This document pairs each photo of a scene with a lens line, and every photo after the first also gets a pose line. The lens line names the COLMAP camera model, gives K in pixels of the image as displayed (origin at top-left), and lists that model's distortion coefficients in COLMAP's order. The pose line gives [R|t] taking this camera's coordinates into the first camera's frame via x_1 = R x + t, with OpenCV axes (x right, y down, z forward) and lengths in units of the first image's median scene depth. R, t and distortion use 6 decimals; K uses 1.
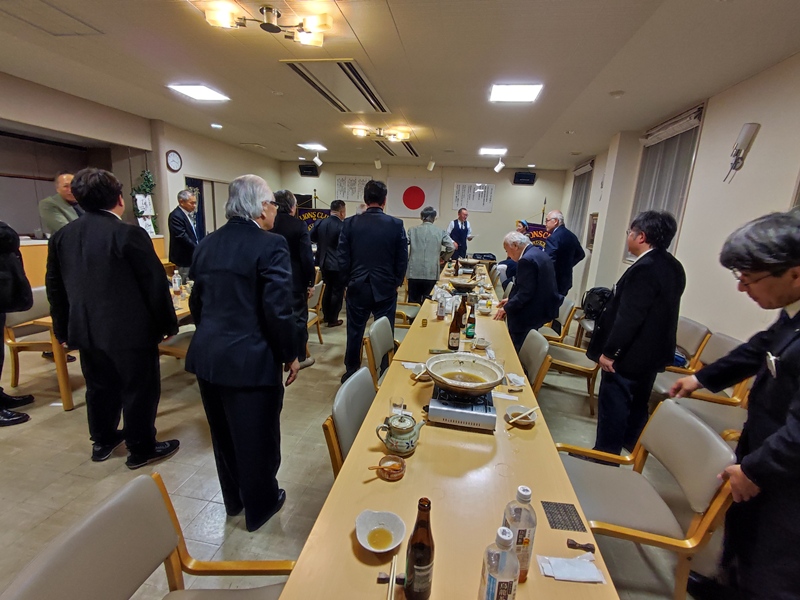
lens RADIAL K [[367.8, 0, 402.4], [0, 367.8, 299.8], [0, 0, 1]] dist [-0.009518, -0.000086]
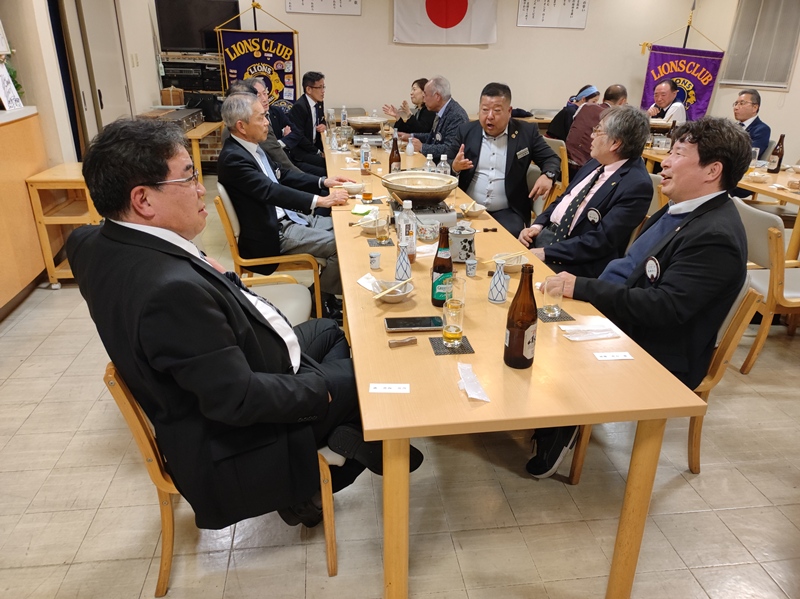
lens RADIAL K [[591.4, 0, 400.0], [0, 591.4, 299.5], [0, 0, 1]] dist [0.020933, -0.008114]
pose [[0.951737, -0.148566, 0.268561, -0.513231], [0.097495, 0.976057, 0.194440, -0.064054], [-0.291018, -0.158872, 0.943434, 0.260833]]
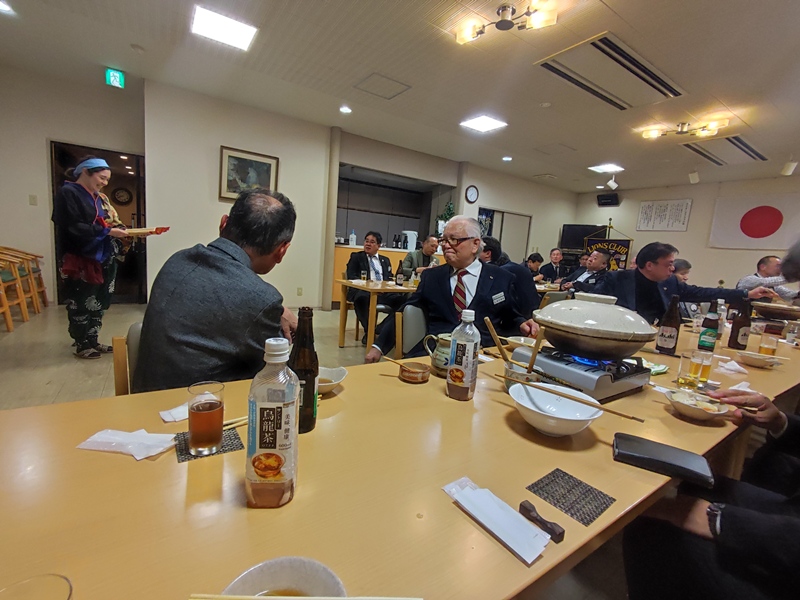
lens RADIAL K [[366.7, 0, 402.0], [0, 366.7, 296.9], [0, 0, 1]] dist [0.002057, 0.000038]
pose [[0.689574, 0.095830, -0.717847, 0.122418], [-0.198470, 0.978265, -0.060059, 0.074039], [0.696490, 0.183887, 0.693605, 0.073547]]
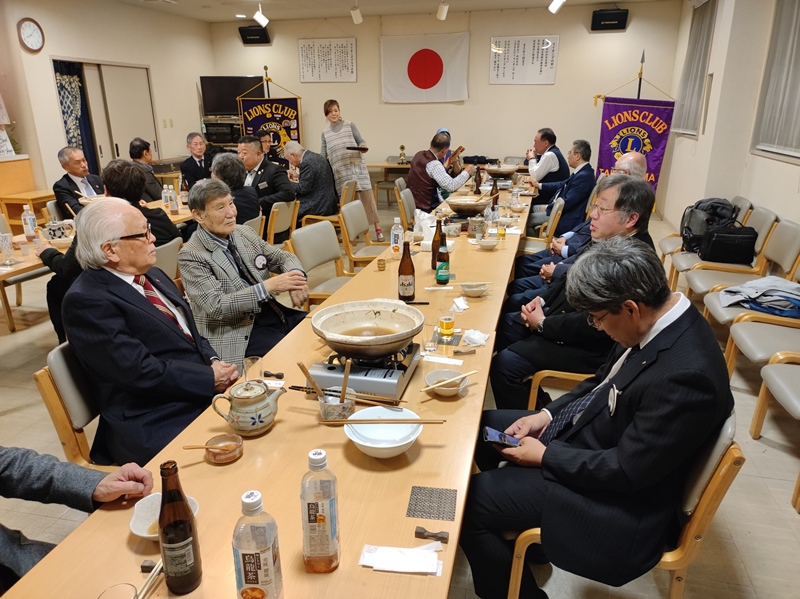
lens RADIAL K [[591.4, 0, 400.0], [0, 591.4, 299.5], [0, 0, 1]] dist [0.020933, -0.008114]
pose [[0.995455, -0.040164, -0.086348, 0.095231], [0.048222, 0.994464, 0.093362, 0.014217], [0.082120, -0.097101, 0.991881, -0.027029]]
